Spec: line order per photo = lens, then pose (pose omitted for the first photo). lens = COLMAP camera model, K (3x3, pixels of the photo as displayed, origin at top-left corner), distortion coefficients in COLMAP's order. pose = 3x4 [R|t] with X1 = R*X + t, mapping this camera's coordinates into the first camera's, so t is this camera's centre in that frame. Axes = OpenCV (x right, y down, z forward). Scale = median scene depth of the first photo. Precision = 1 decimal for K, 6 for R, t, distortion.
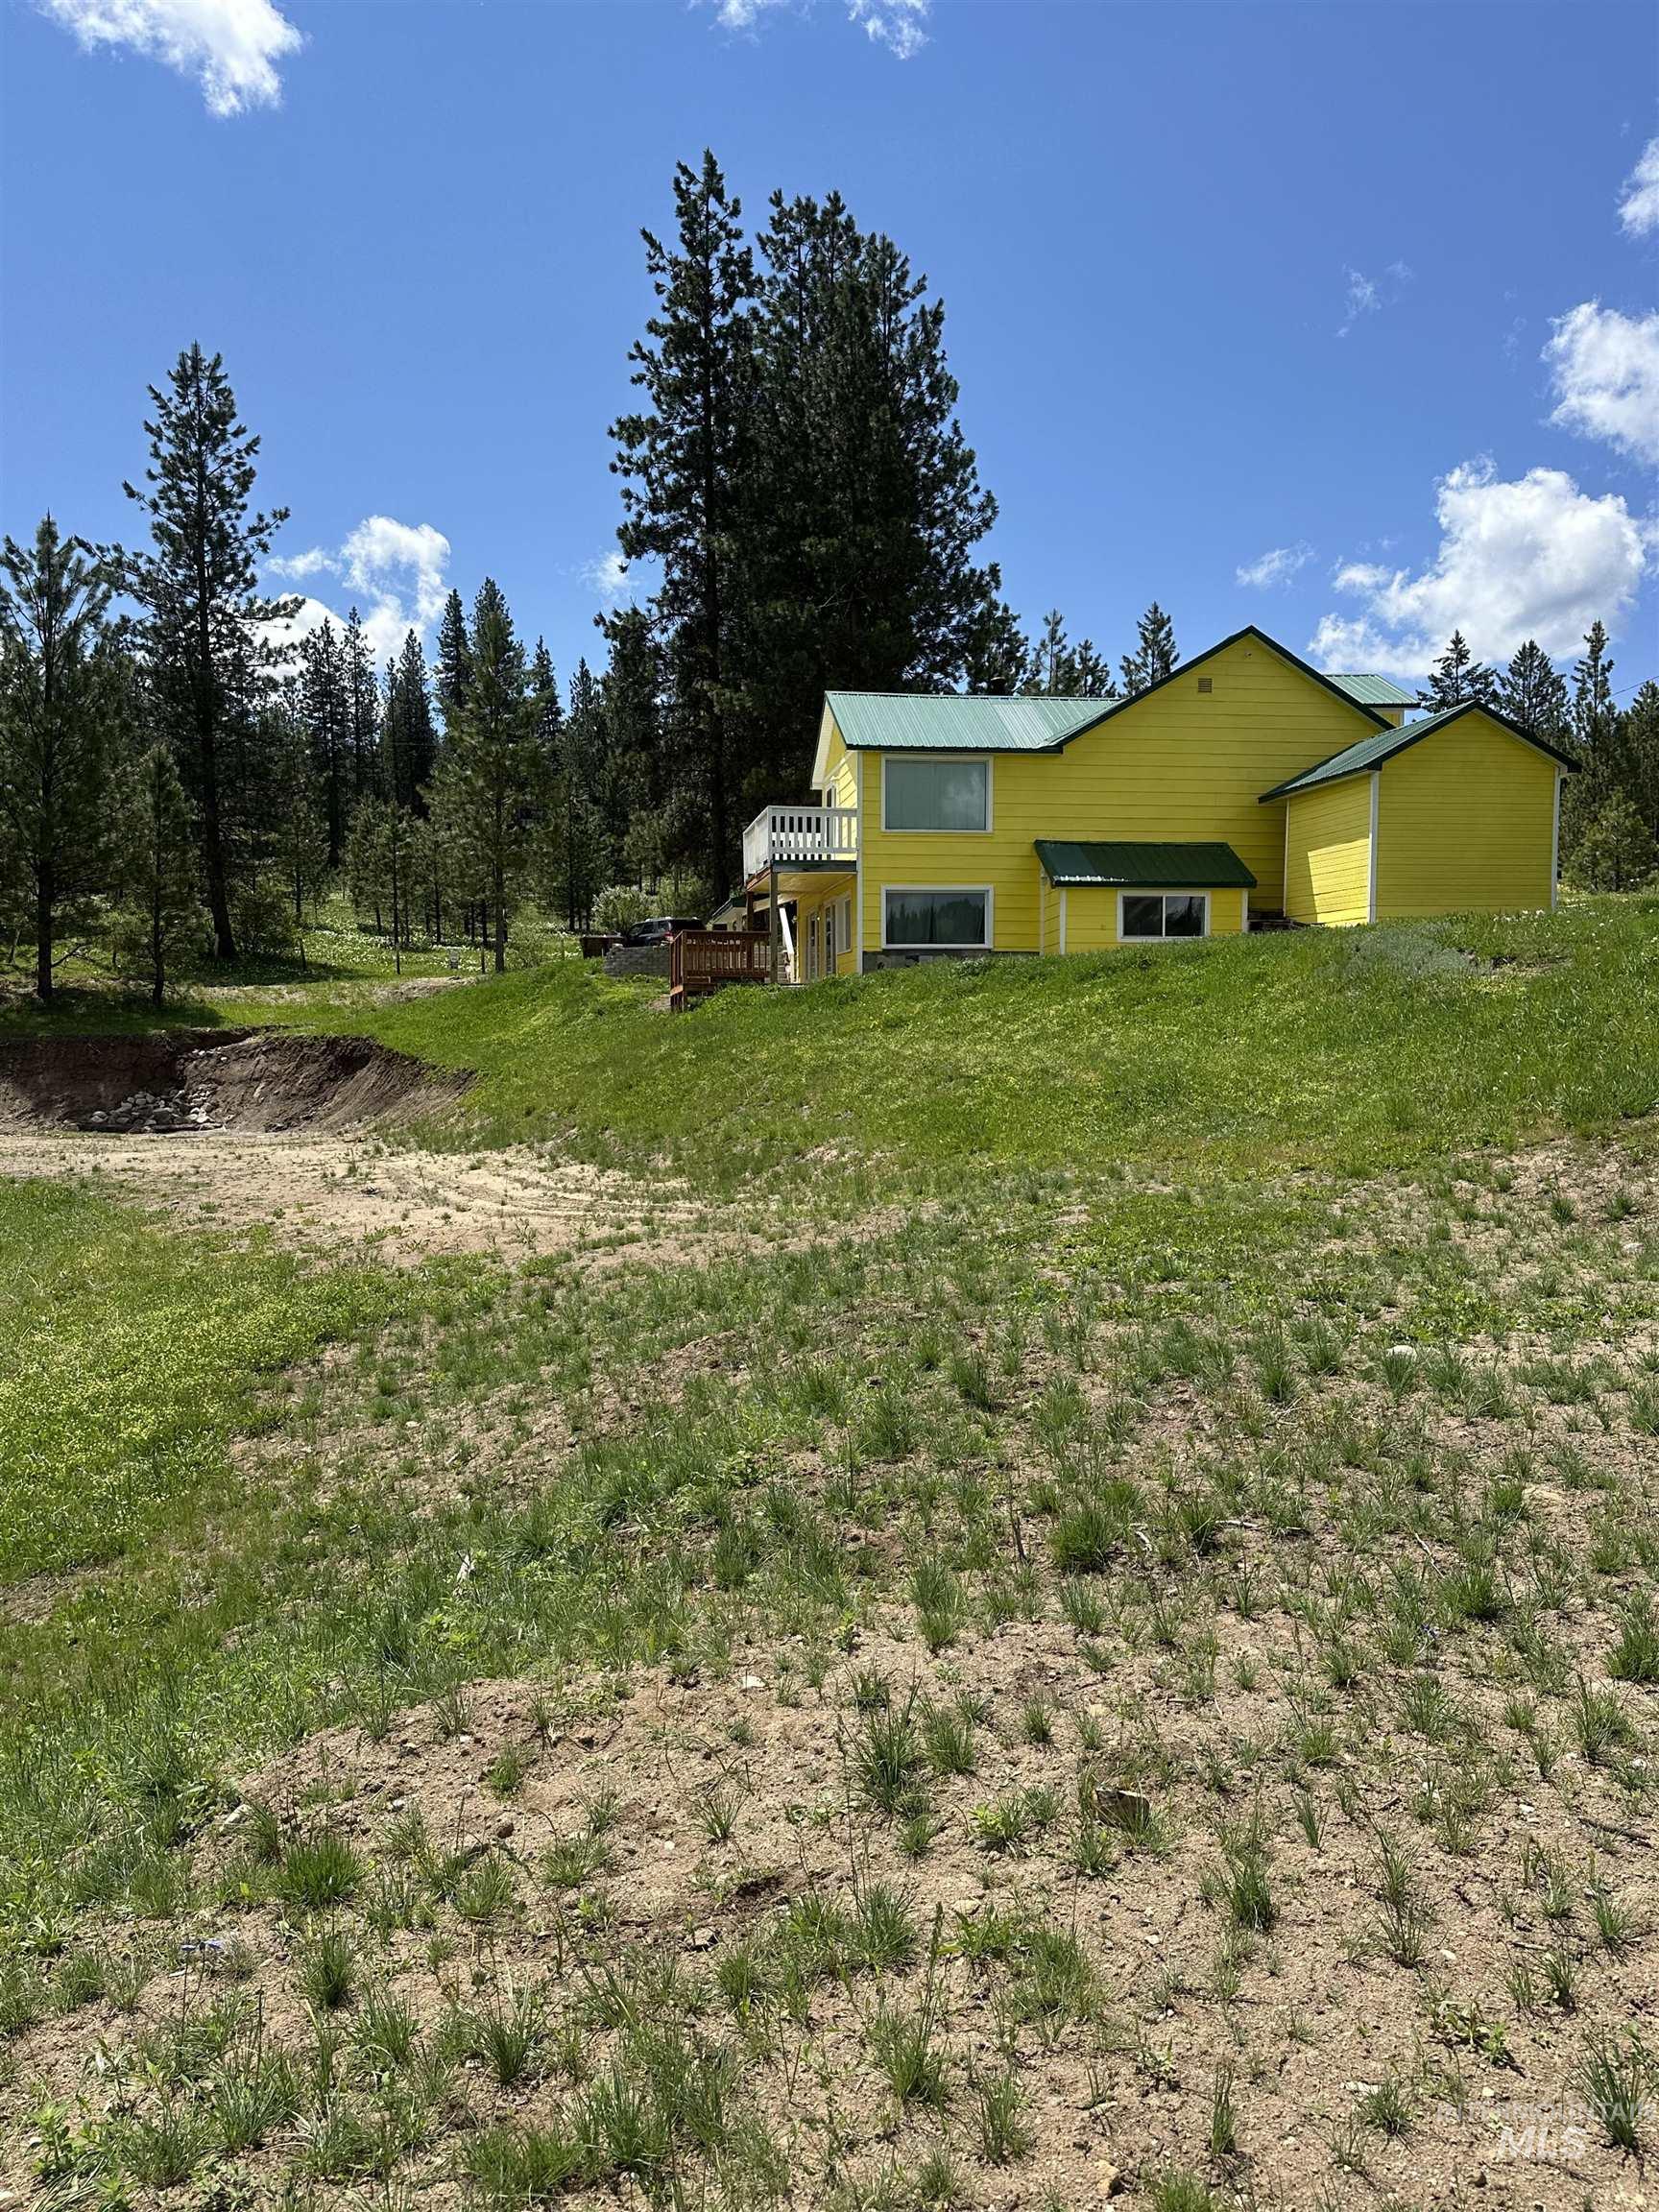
lens RADIAL K [[1743.8, 0, 829.5], [0, 1743.8, 1106.0], [0, 0, 1]] dist [0.150771, -0.367782]
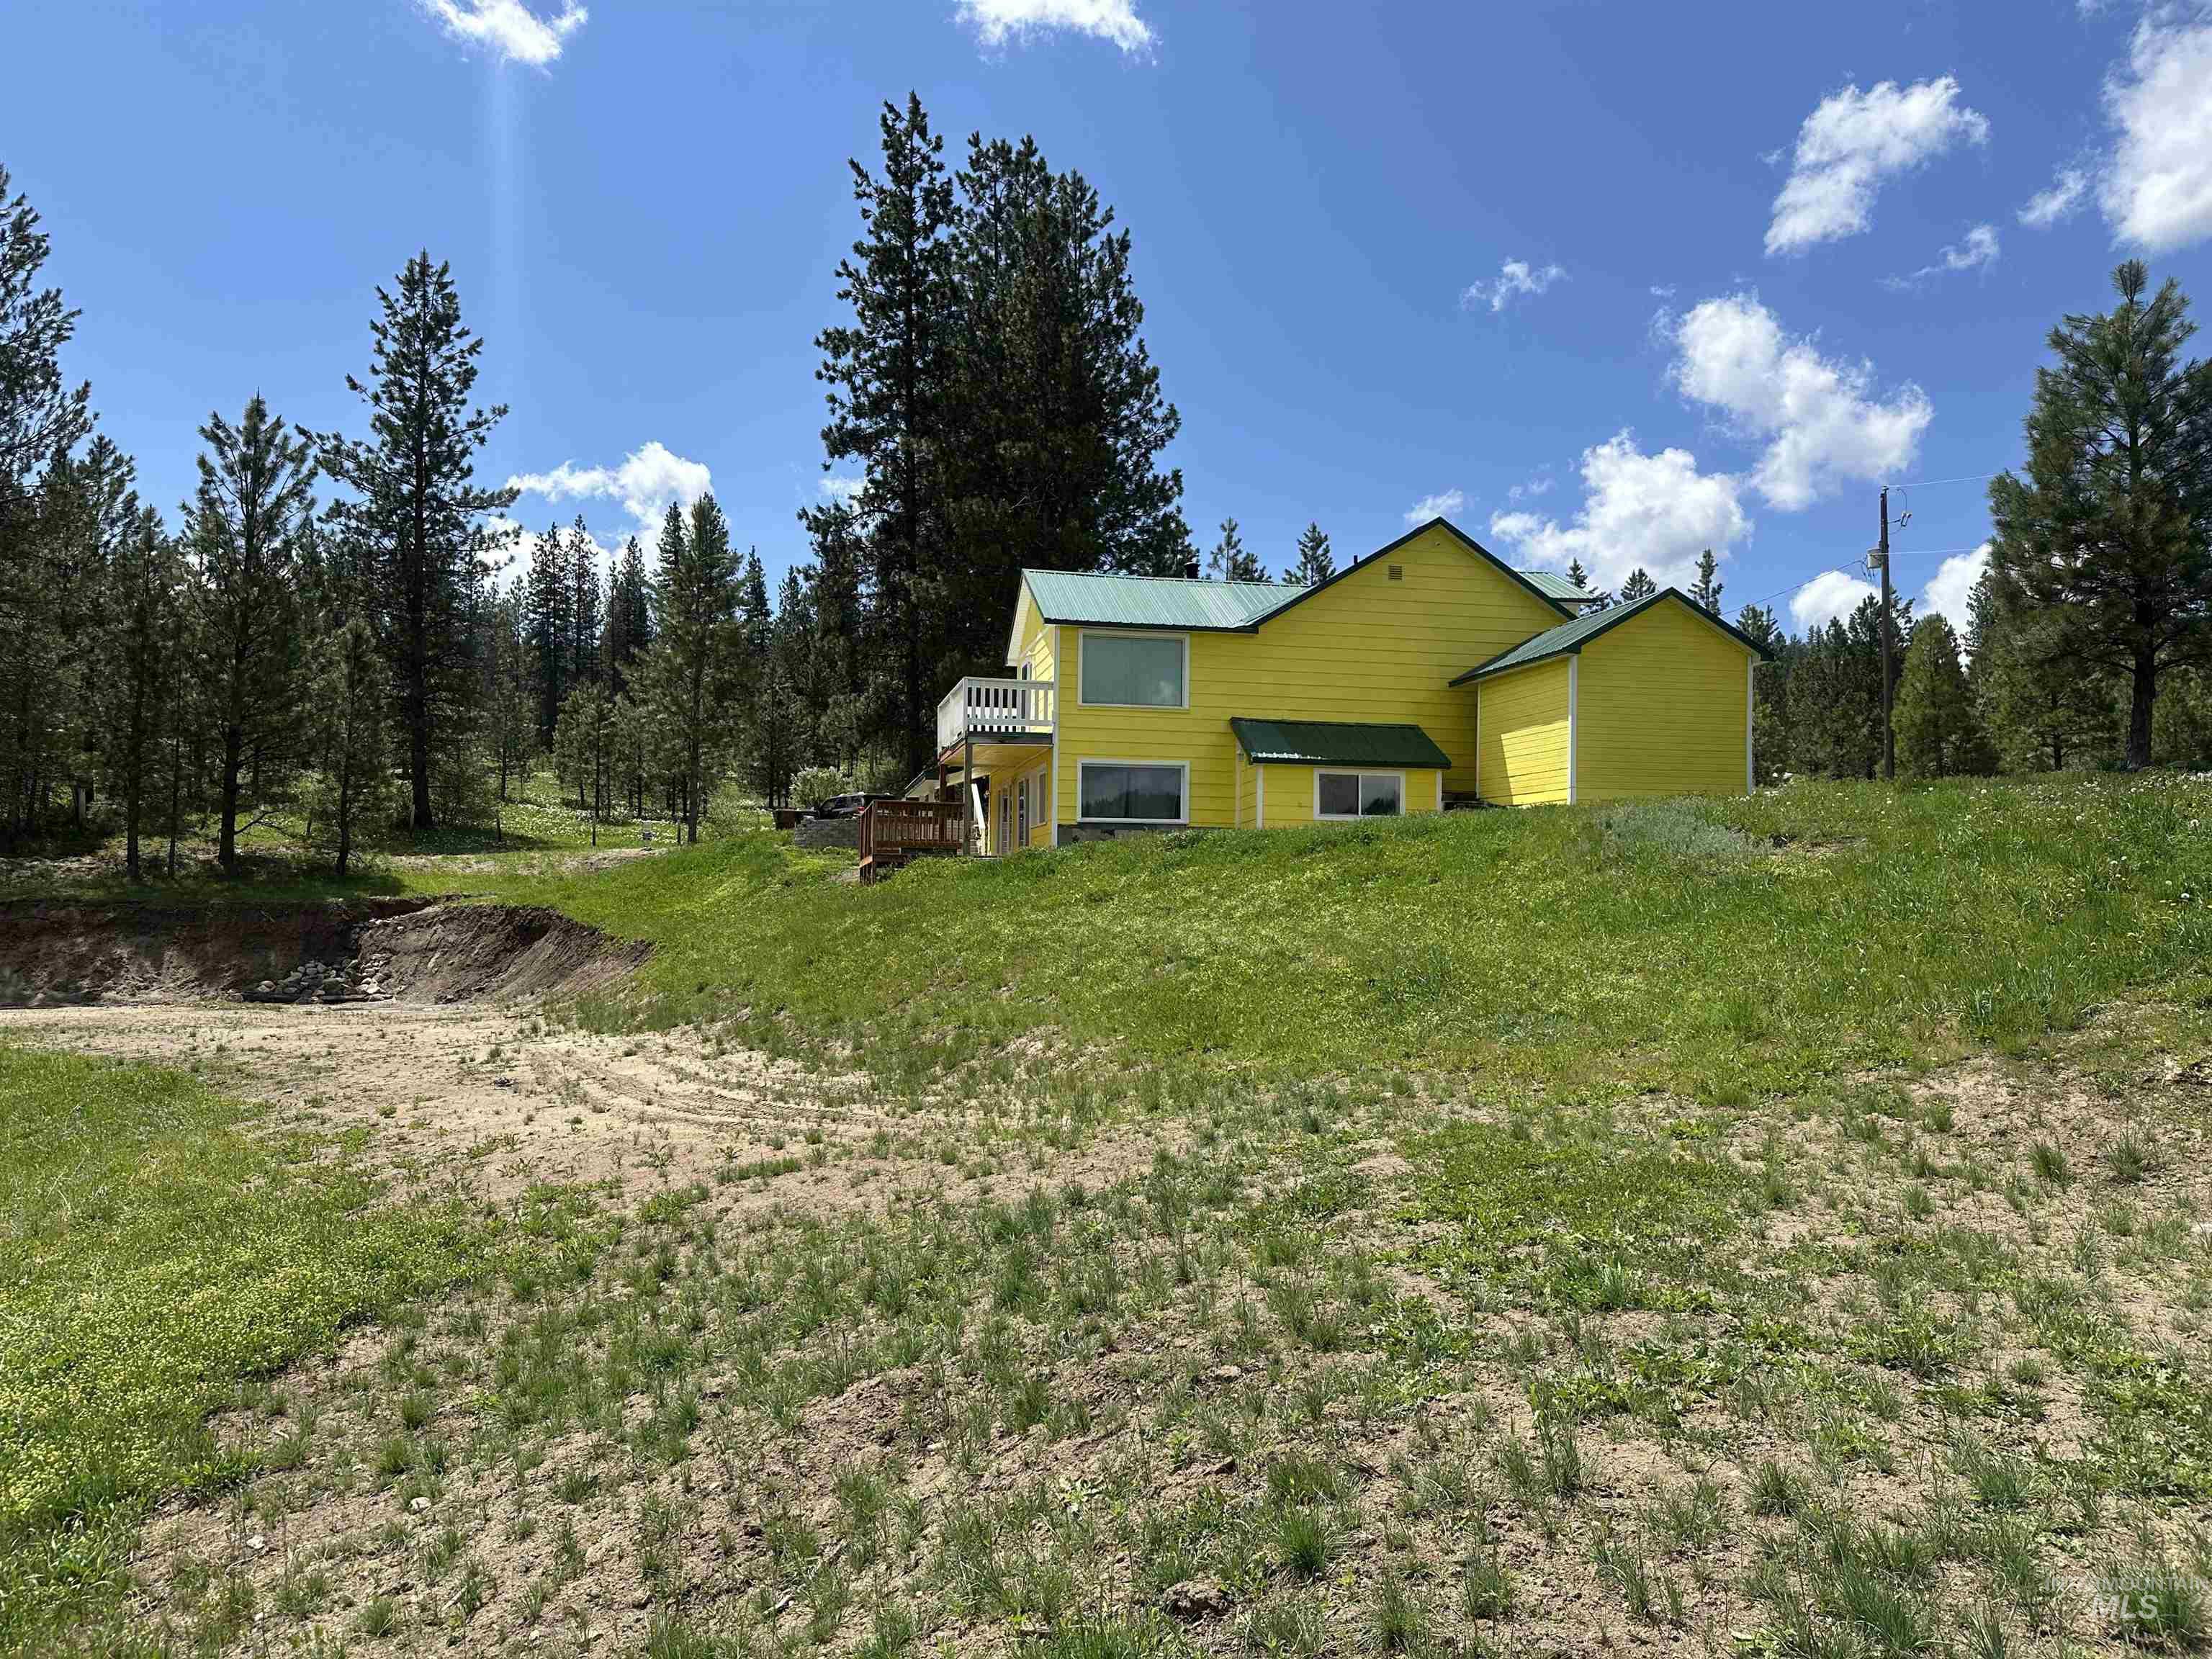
lens RADIAL K [[1522.8, 0, 1080.1], [0, 1522.8, 834.2], [0, 0, 1]] dist [0.176431, -0.311719]
pose [[0.998741, 0.015289, 0.047780, -0.006365], [-0.010921, 0.995848, -0.090370, -0.003927], [-0.048964, 0.089735, 0.994761, 0.100134]]
